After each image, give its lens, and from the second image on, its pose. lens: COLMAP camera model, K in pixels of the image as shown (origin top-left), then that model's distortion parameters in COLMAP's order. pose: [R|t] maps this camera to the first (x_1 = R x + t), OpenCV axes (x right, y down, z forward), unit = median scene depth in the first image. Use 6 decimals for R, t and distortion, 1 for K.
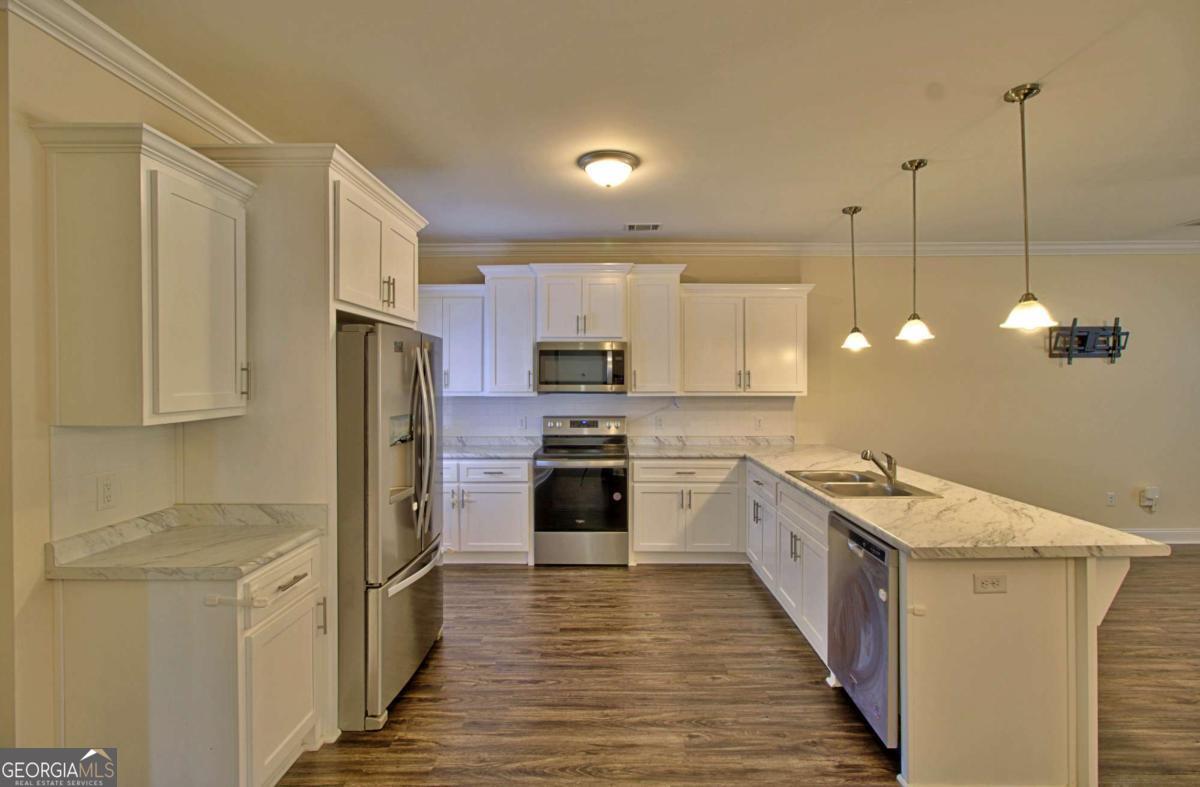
lens RADIAL K [[552.4, 0, 598.6], [0, 552.4, 385.1], [0, 0, 1]] dist [-0.004614, 0.000320]
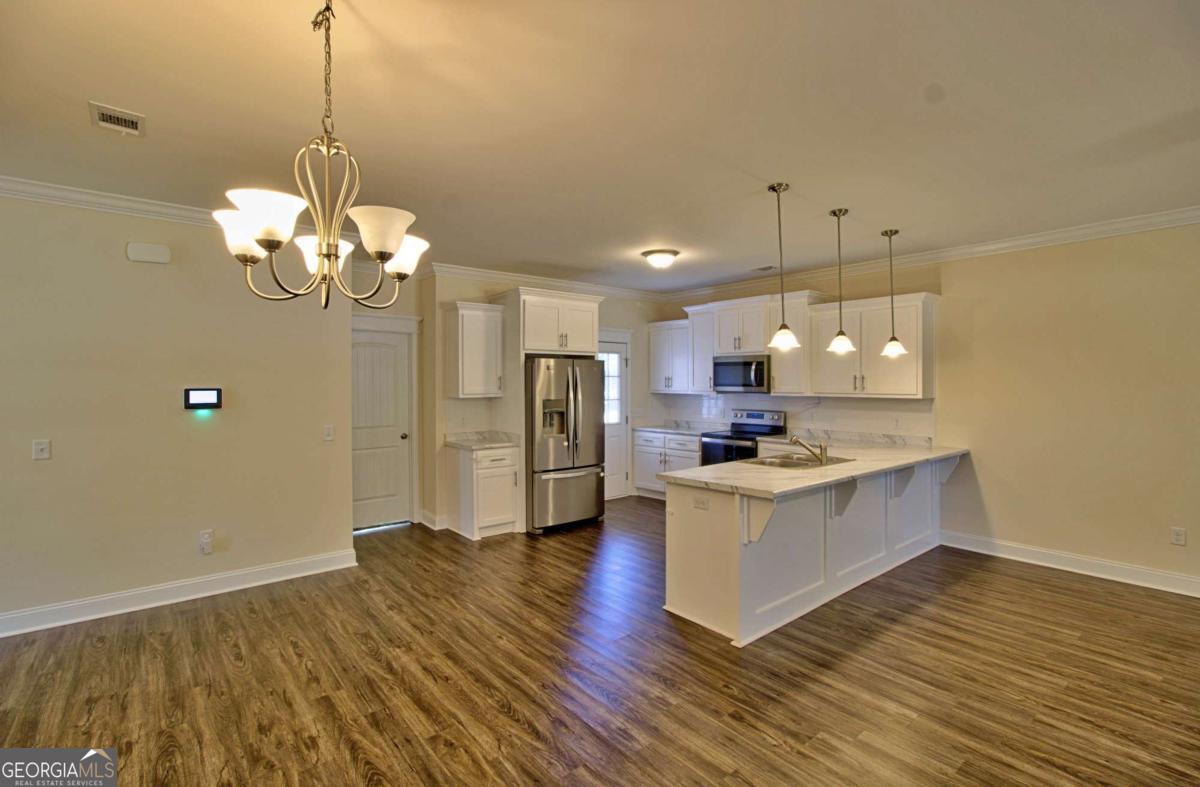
lens RADIAL K [[552.4, 0, 608.4], [0, 552.4, 389.7], [0, 0, 1]] dist [-0.004614, 0.000320]
pose [[0.652227, 0.011333, -0.757939, 0.821091], [-0.007980, 0.999935, 0.008084, -0.001272], [0.757982, 0.000776, 0.652276, -0.150200]]
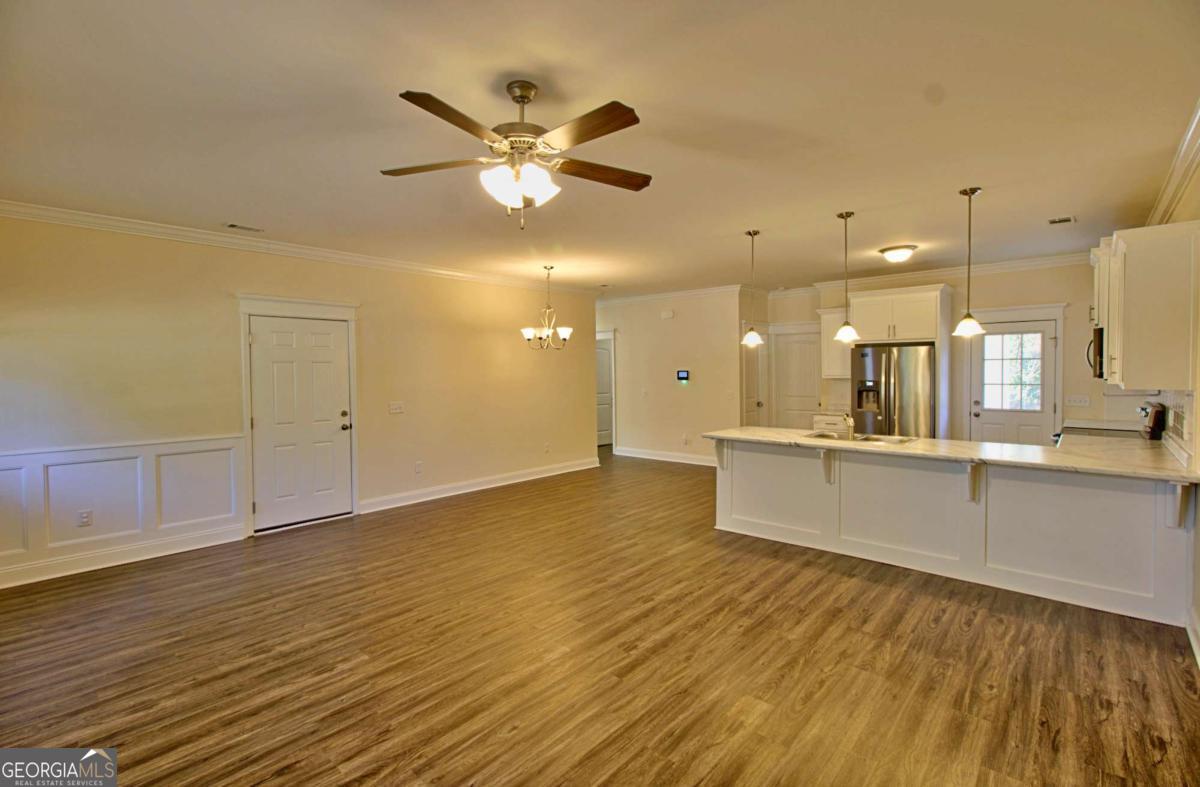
lens RADIAL K [[552.4, 0, 604.3], [0, 552.4, 385.2], [0, 0, 1]] dist [-0.004614, 0.000320]
pose [[-0.650550, 0.038506, -0.758486, 1.435943], [0.006569, 0.998962, 0.045080, -0.030825], [0.759435, 0.024344, -0.650128, 1.003149]]
